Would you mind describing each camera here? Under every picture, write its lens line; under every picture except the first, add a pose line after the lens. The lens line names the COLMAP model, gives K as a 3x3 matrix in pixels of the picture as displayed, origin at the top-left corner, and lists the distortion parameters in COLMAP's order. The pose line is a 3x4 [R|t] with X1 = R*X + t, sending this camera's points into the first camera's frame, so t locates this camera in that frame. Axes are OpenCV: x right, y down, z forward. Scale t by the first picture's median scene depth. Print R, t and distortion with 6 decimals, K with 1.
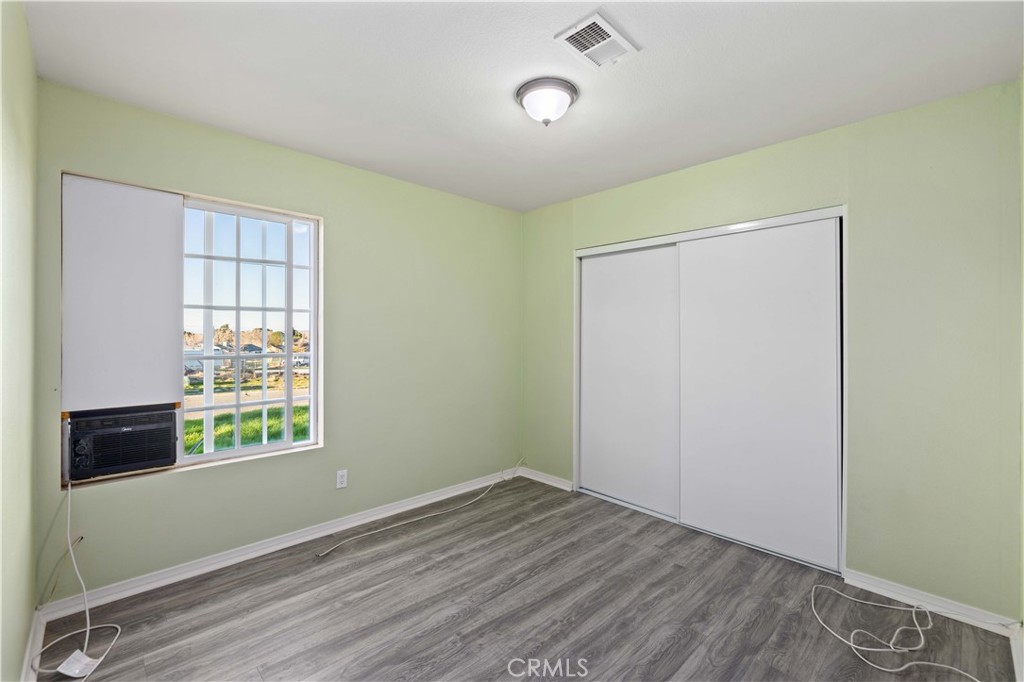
lens RADIAL K [[439.7, 0, 508.1], [0, 439.7, 334.9], [0, 0, 1]] dist [-0.000044, -0.000078]
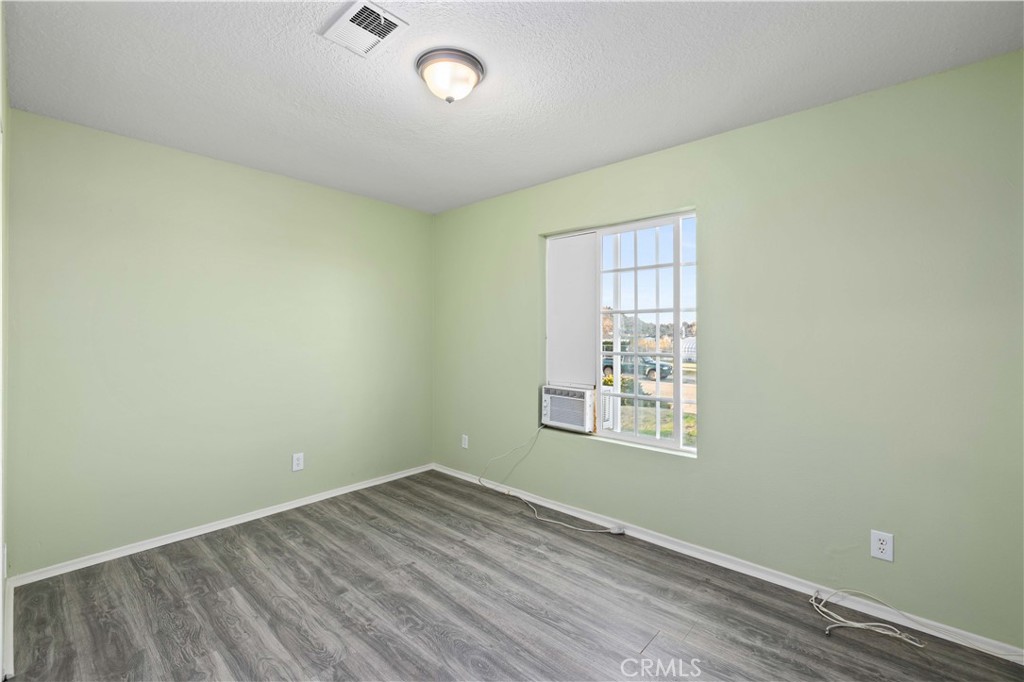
lens RADIAL K [[455.9, 0, 506.4], [0, 455.9, 332.4], [0, 0, 1]] dist [-0.003342, 0.000152]
pose [[0.063815, -0.004094, -0.997953, 0.633830], [-0.013293, 0.999899, -0.004952, 0.013330], [0.997873, 0.013582, 0.063755, 0.617065]]
